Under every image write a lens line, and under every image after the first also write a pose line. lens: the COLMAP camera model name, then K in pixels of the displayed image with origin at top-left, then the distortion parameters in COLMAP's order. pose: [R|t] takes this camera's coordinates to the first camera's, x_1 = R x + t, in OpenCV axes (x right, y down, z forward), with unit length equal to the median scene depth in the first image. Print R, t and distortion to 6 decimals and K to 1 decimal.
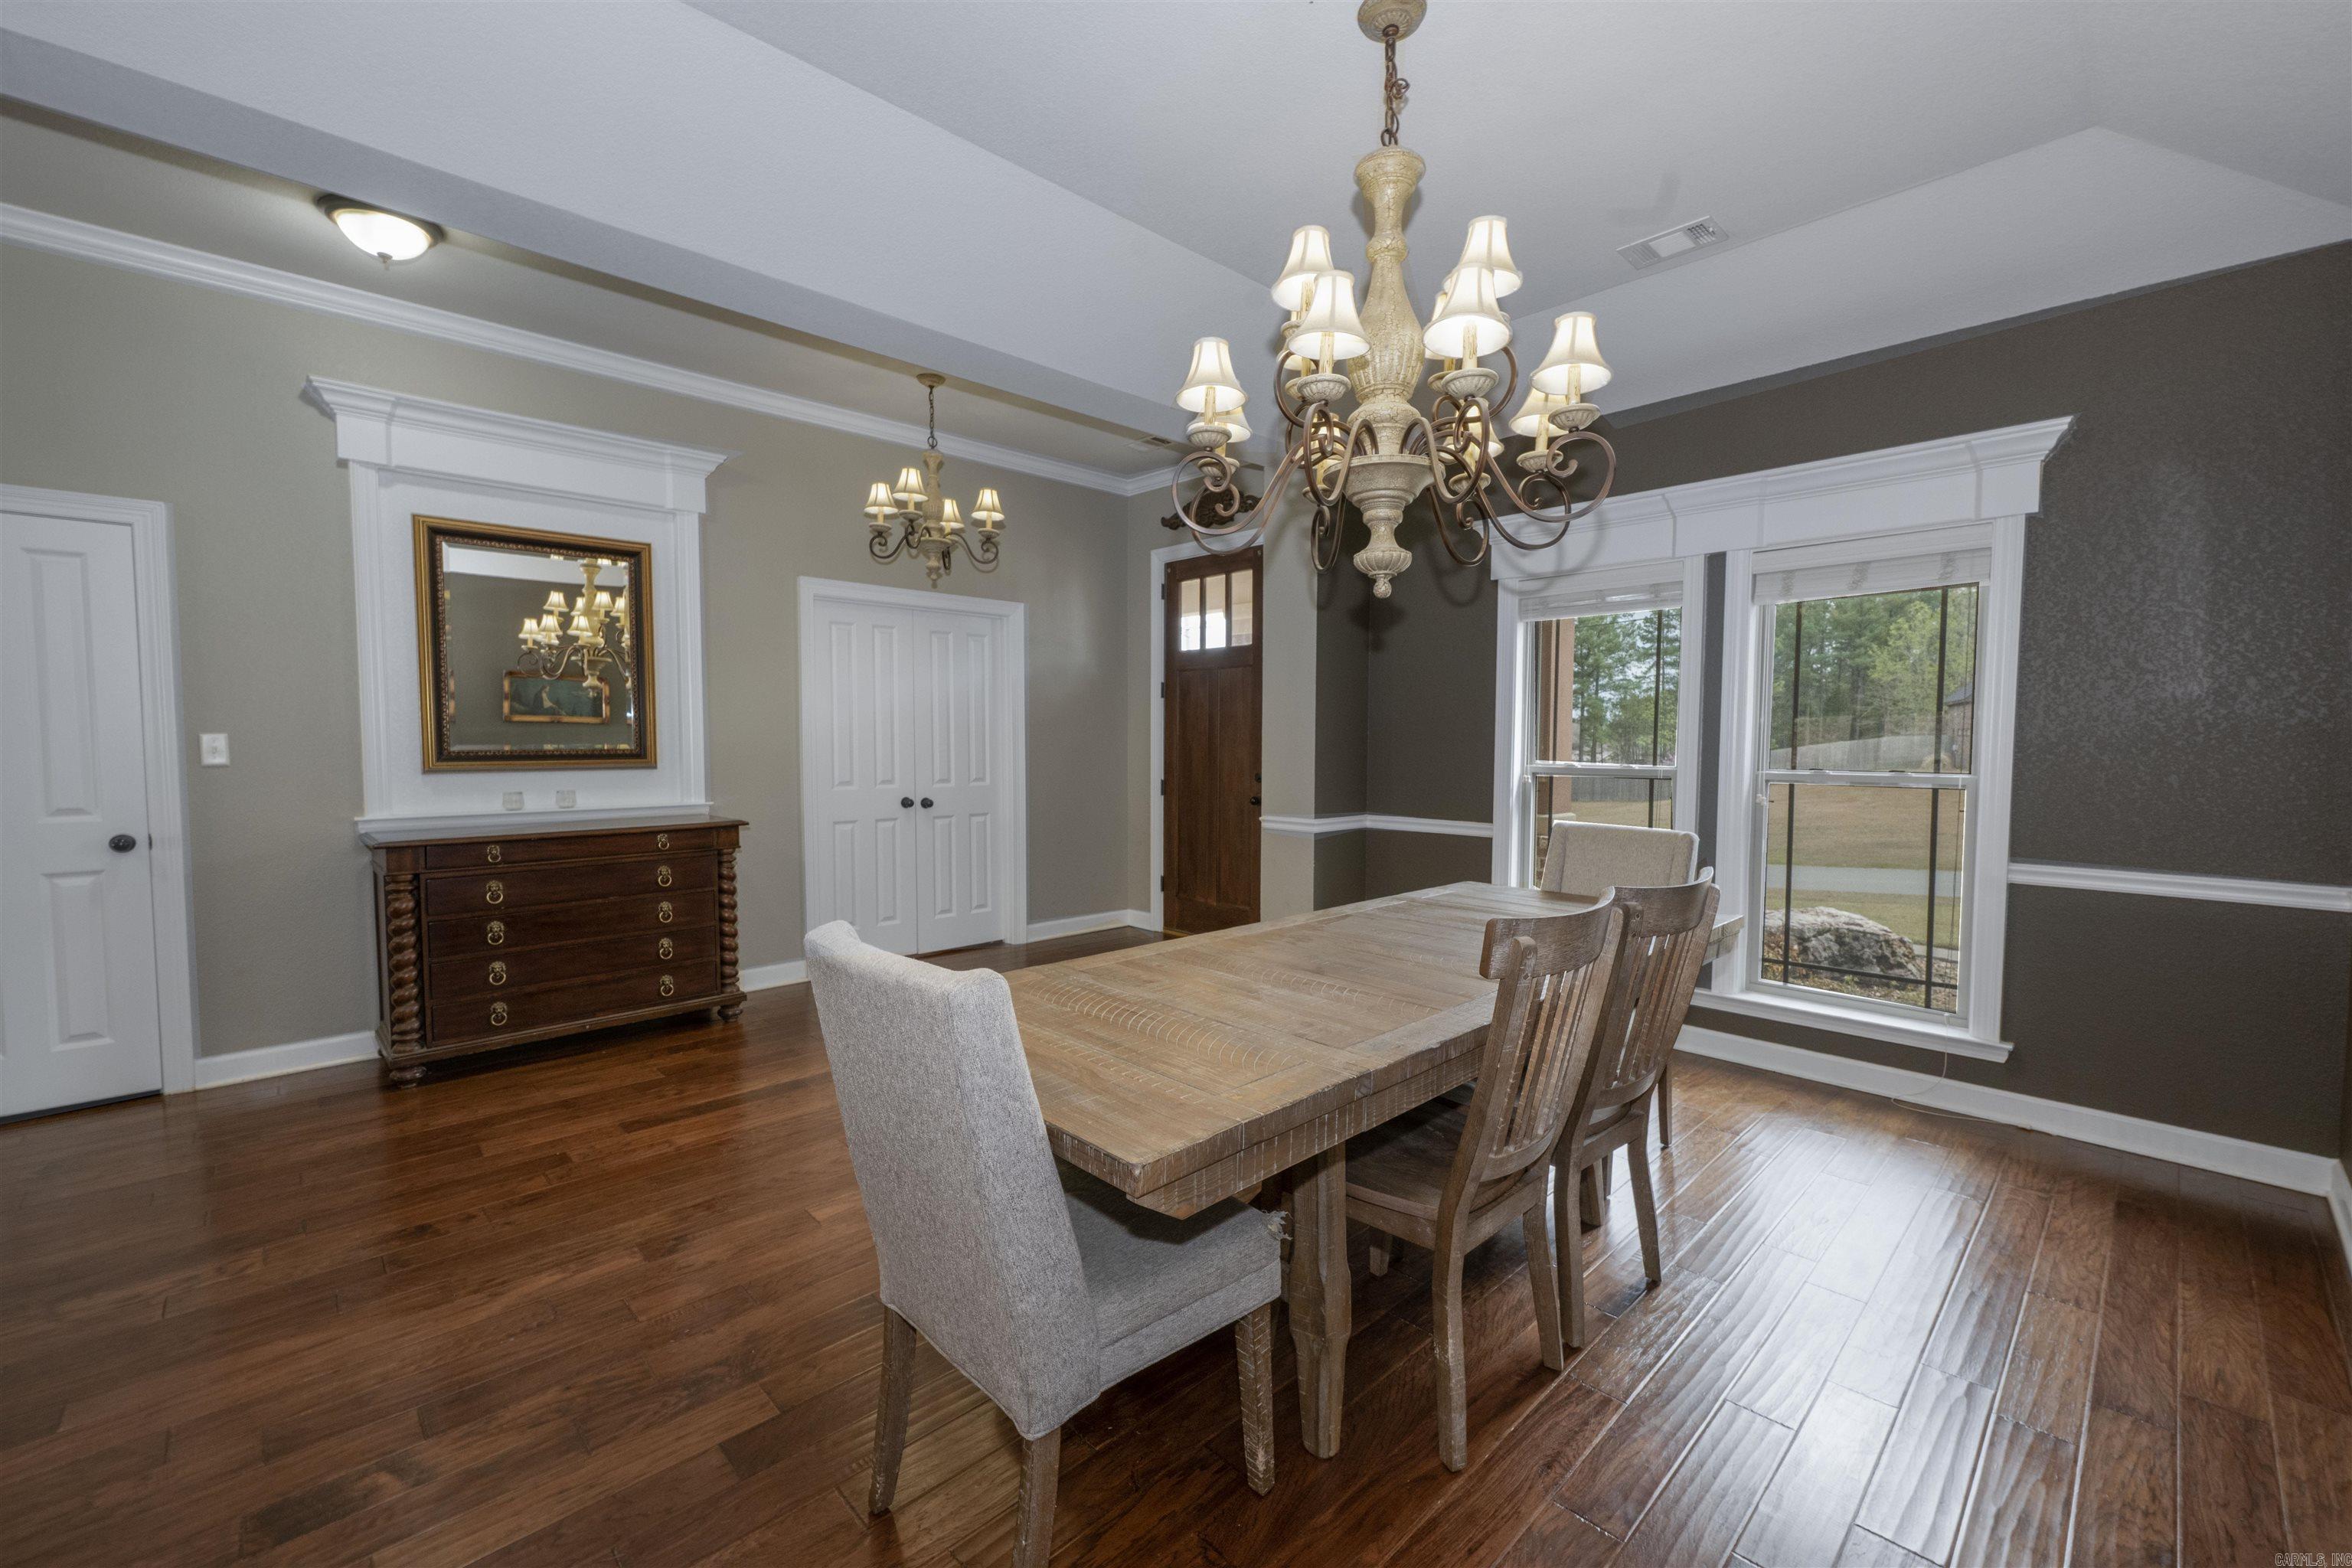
lens RADIAL K [[943.6, 0, 1184.0], [0, 943.6, 783.8], [0, 0, 1]] dist [0.002387, 0.000163]
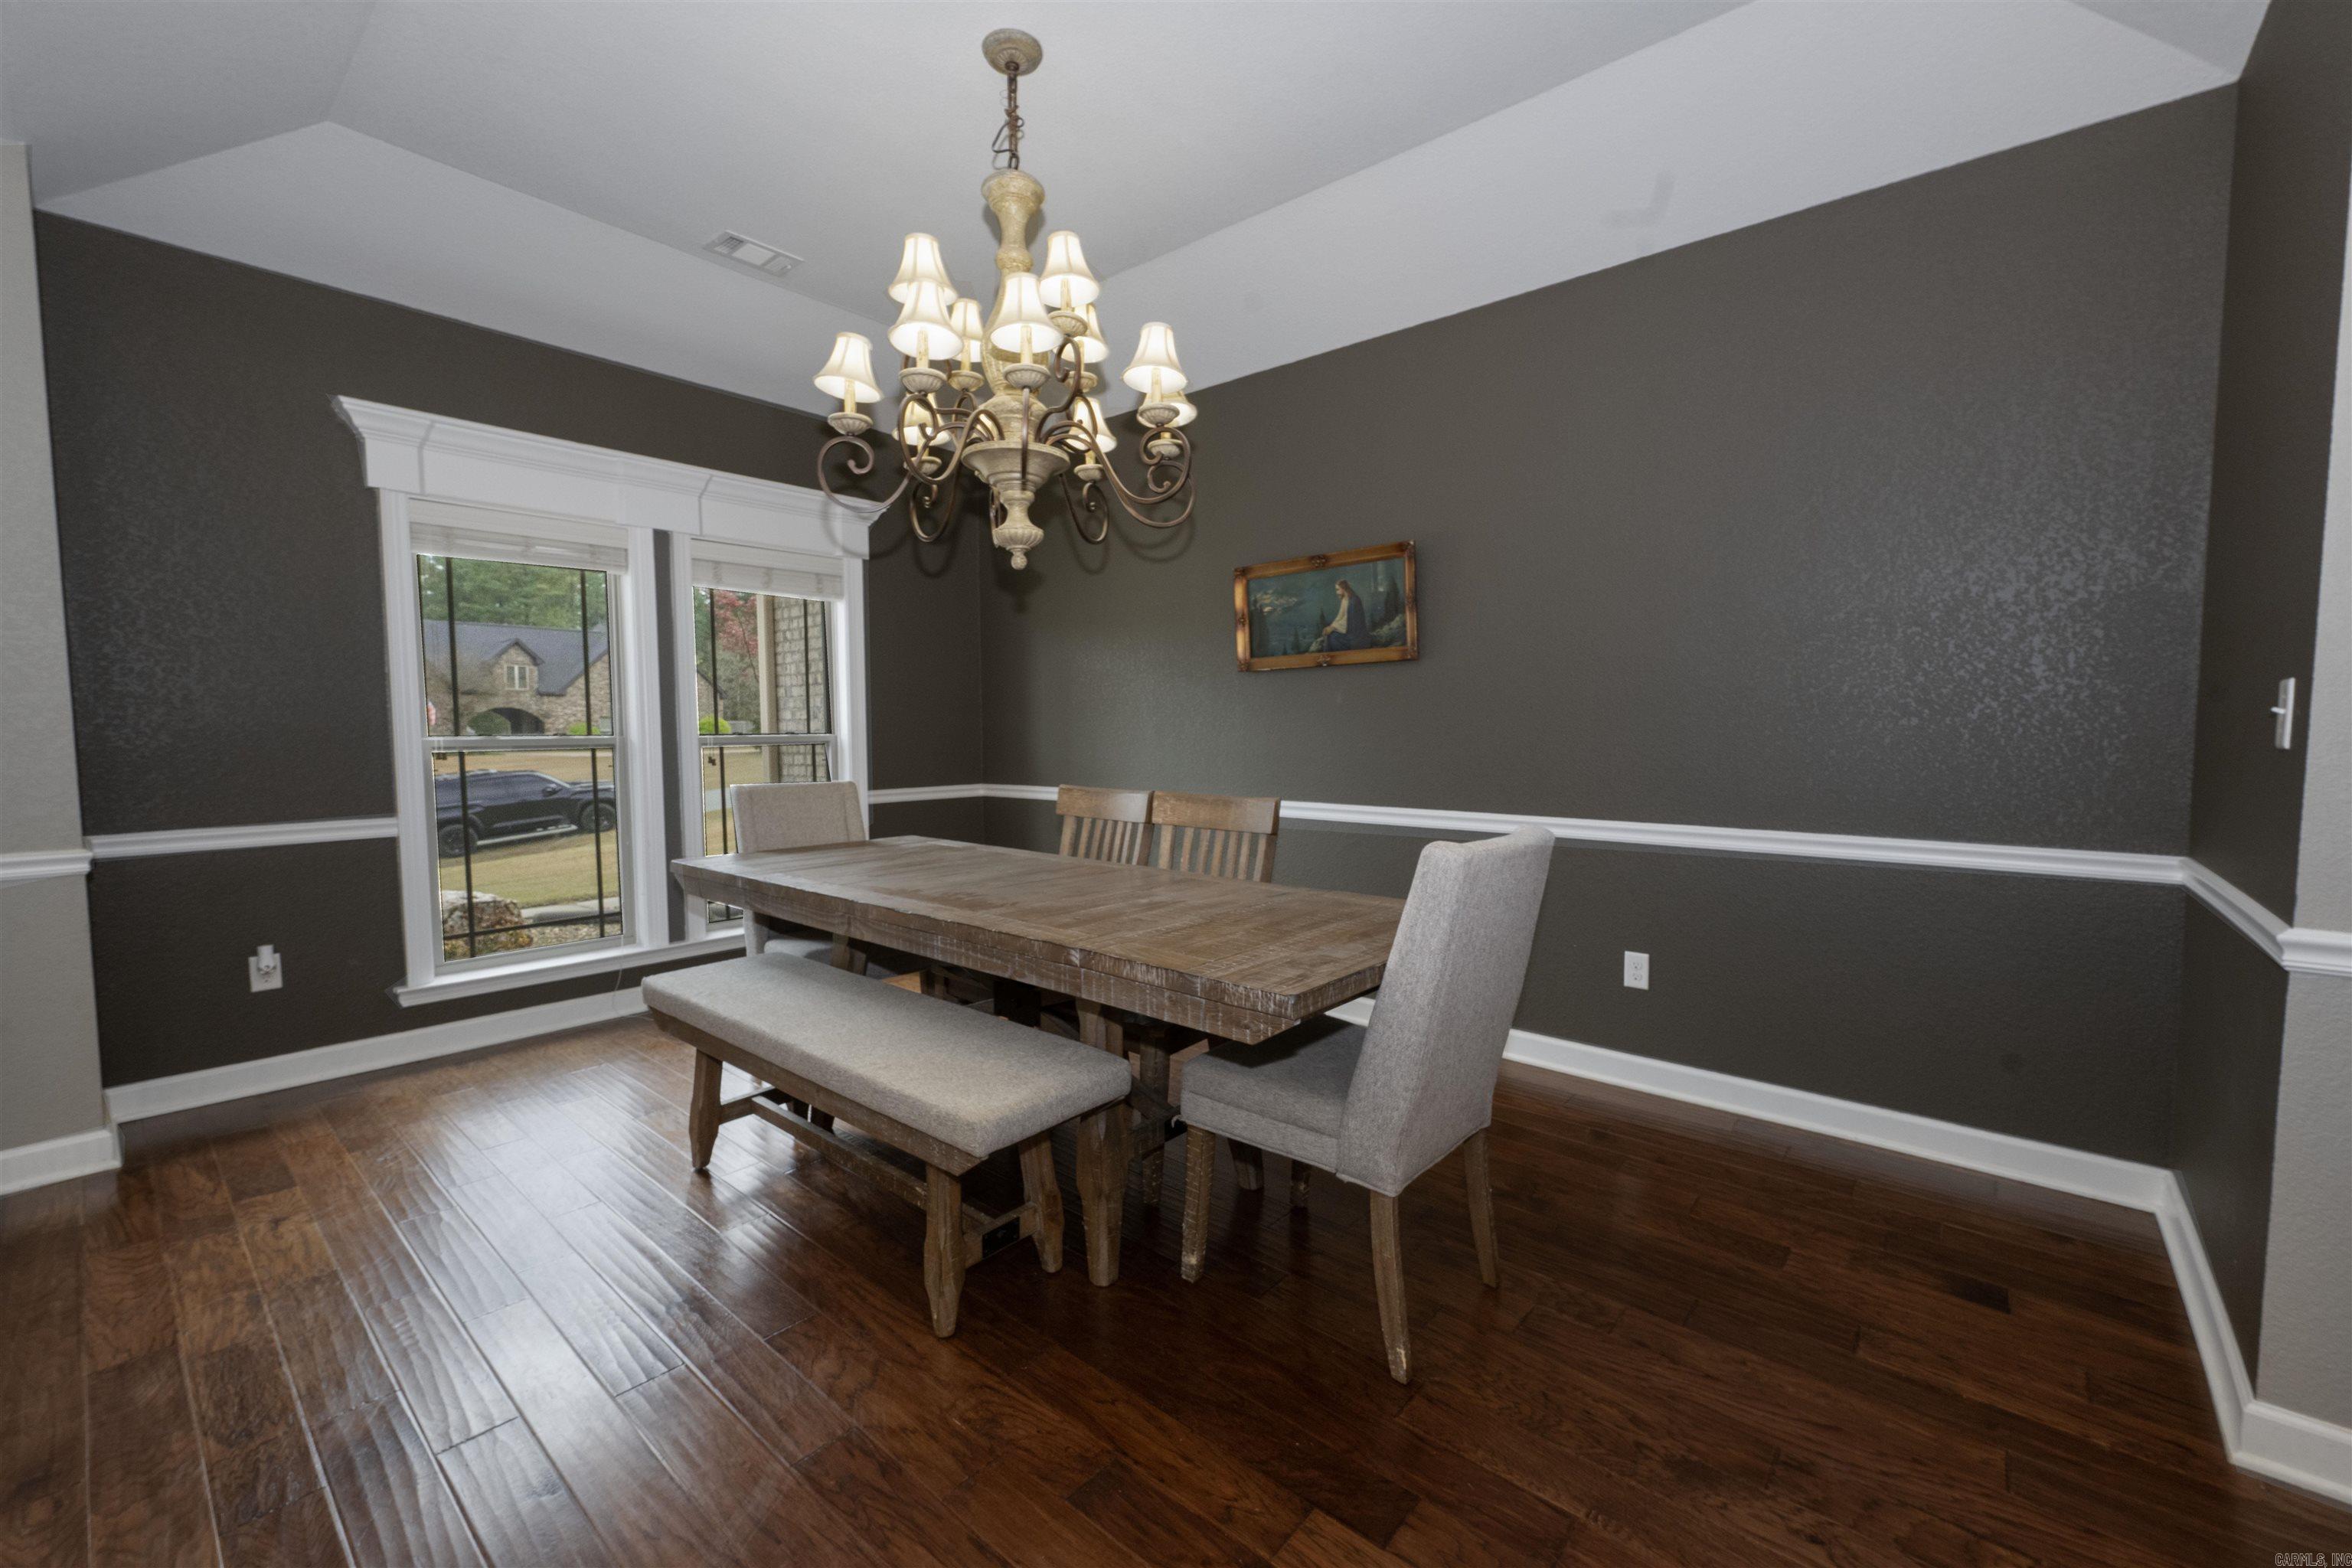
lens RADIAL K [[952.6, 0, 1171.5], [0, 952.6, 782.0], [0, 0, 1]] dist [0.001249, 0.000326]
pose [[-0.076749, -0.061666, 0.995142, -0.473950], [0.051903, 0.996485, 0.065752, -0.002194], [-0.995699, 0.056697, -0.073279, 0.451189]]
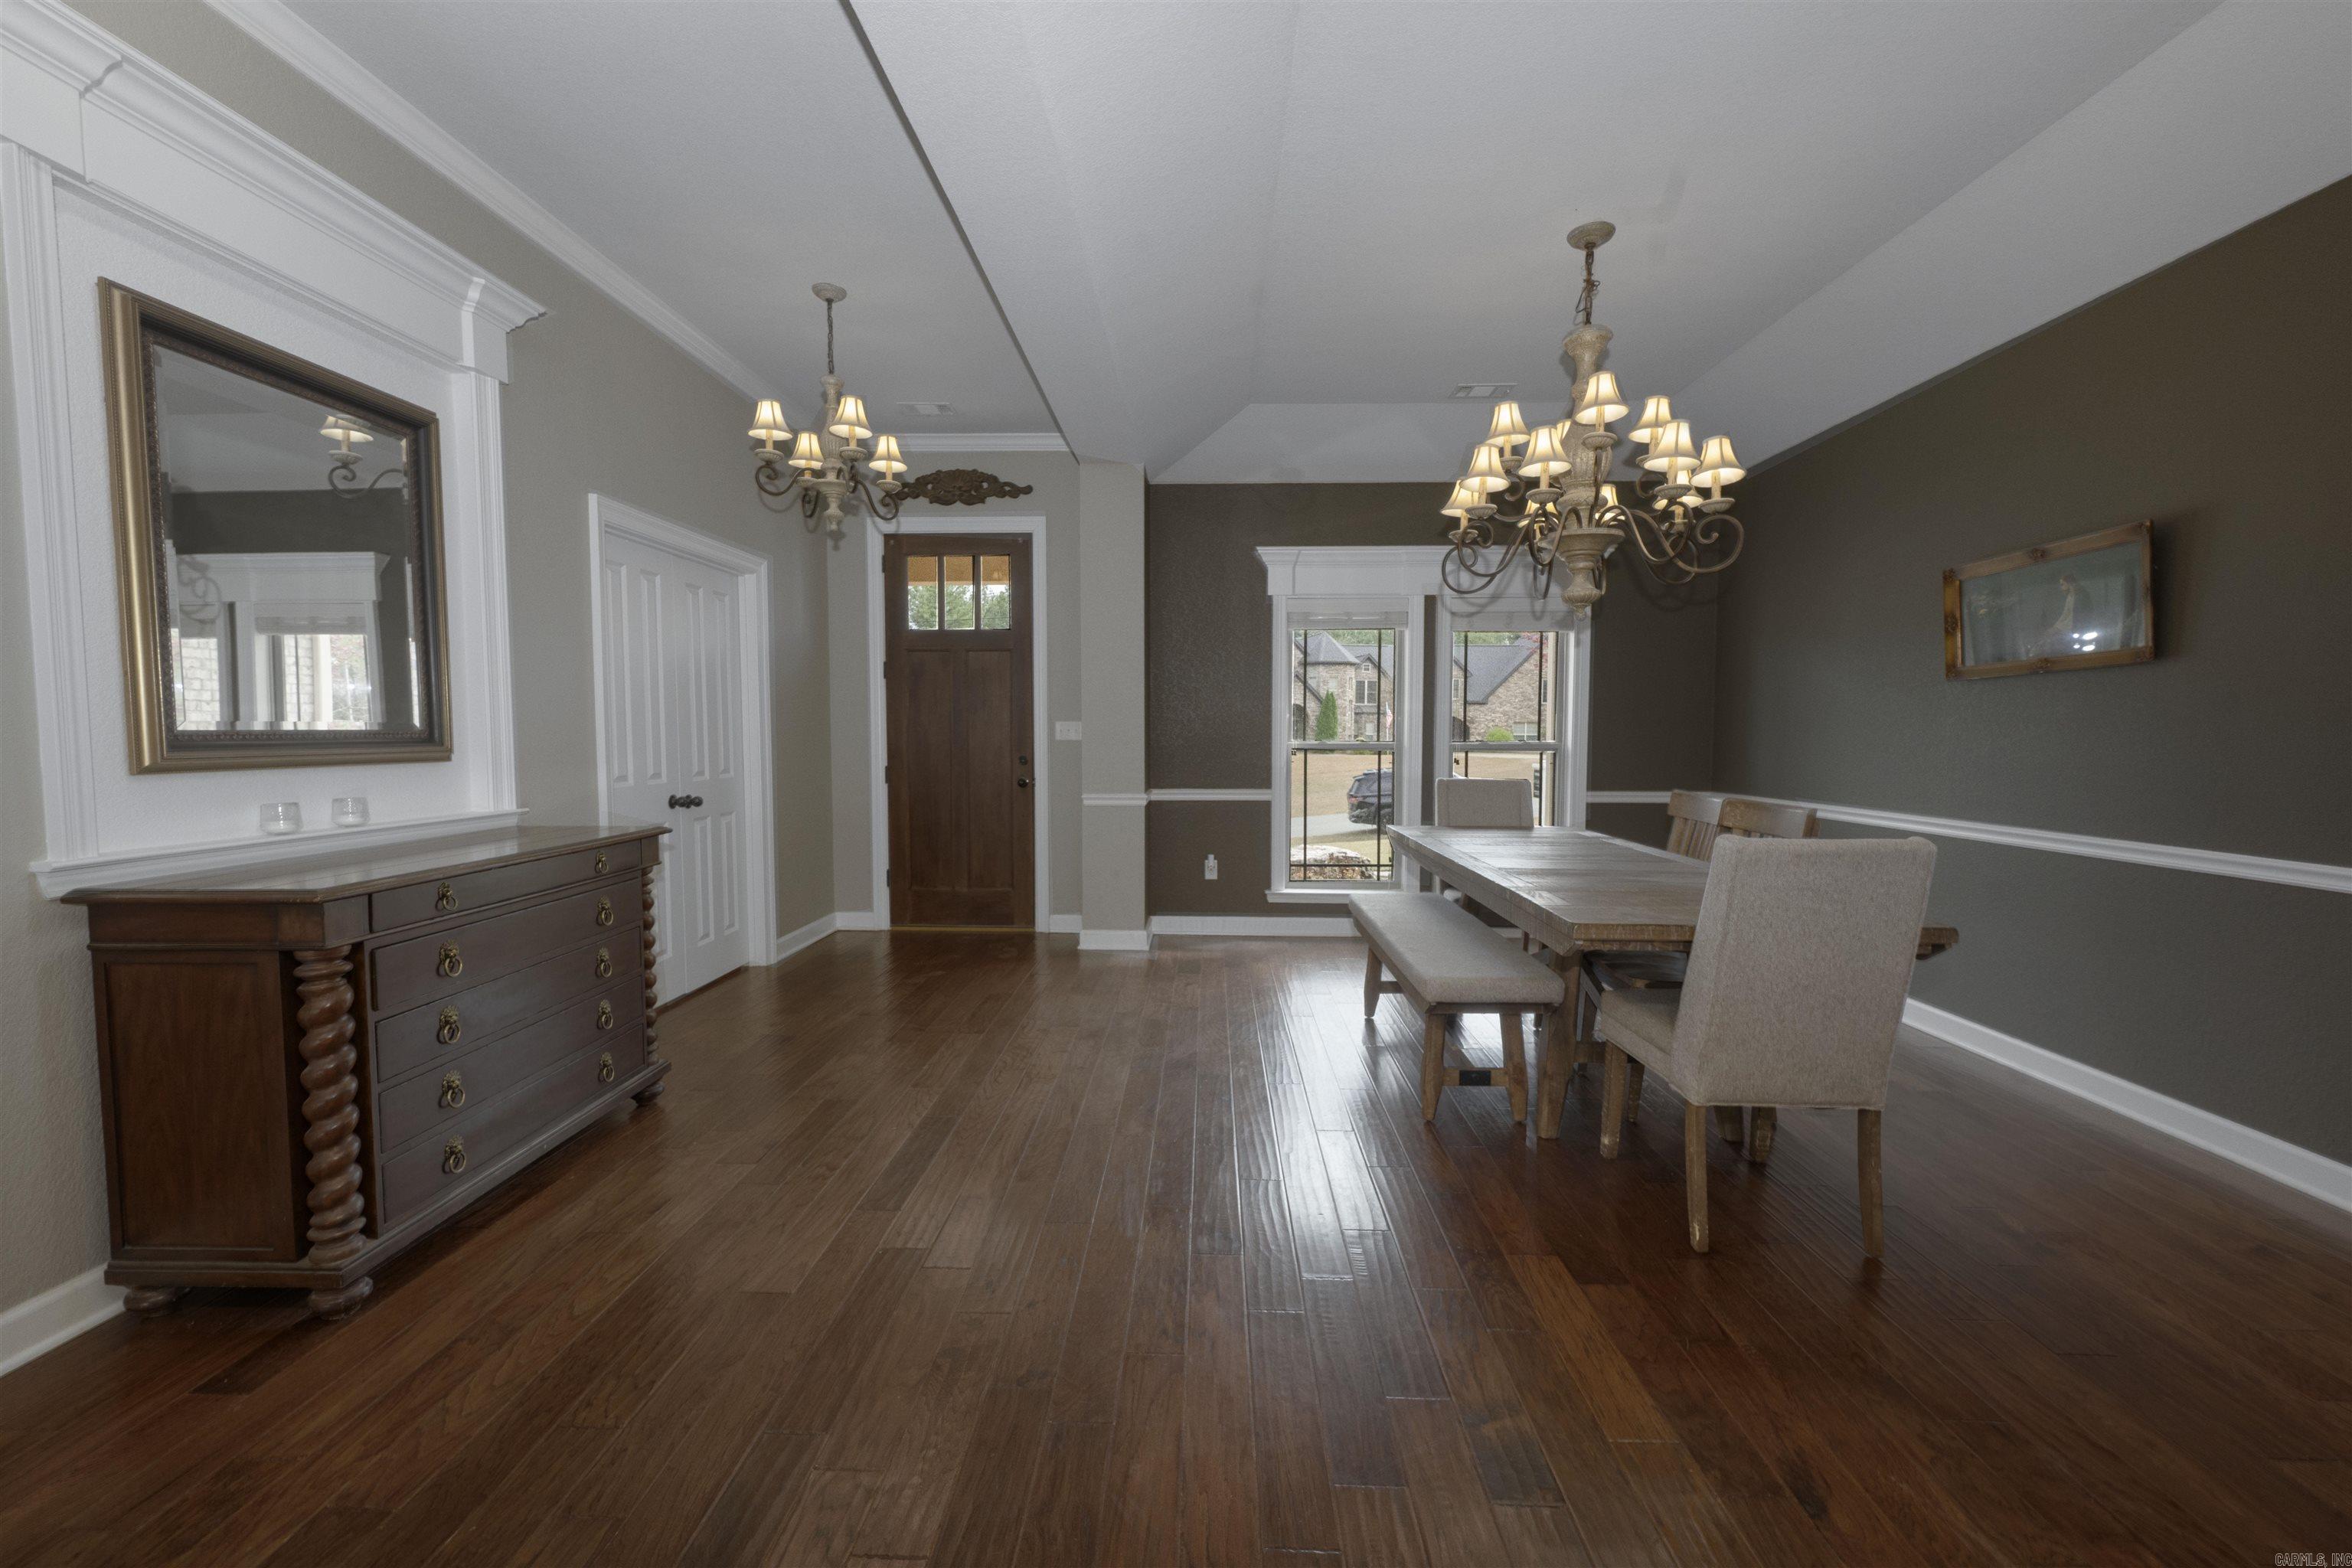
lens RADIAL K [[943.6, 0, 1184.0], [0, 943.6, 783.8], [0, 0, 1]] dist [0.002387, 0.000163]
pose [[0.718559, -0.041840, 0.694207, -0.639221], [0.036234, 0.999085, 0.022709, 0.003168], [-0.694522, 0.008836, 0.719418, 0.177443]]
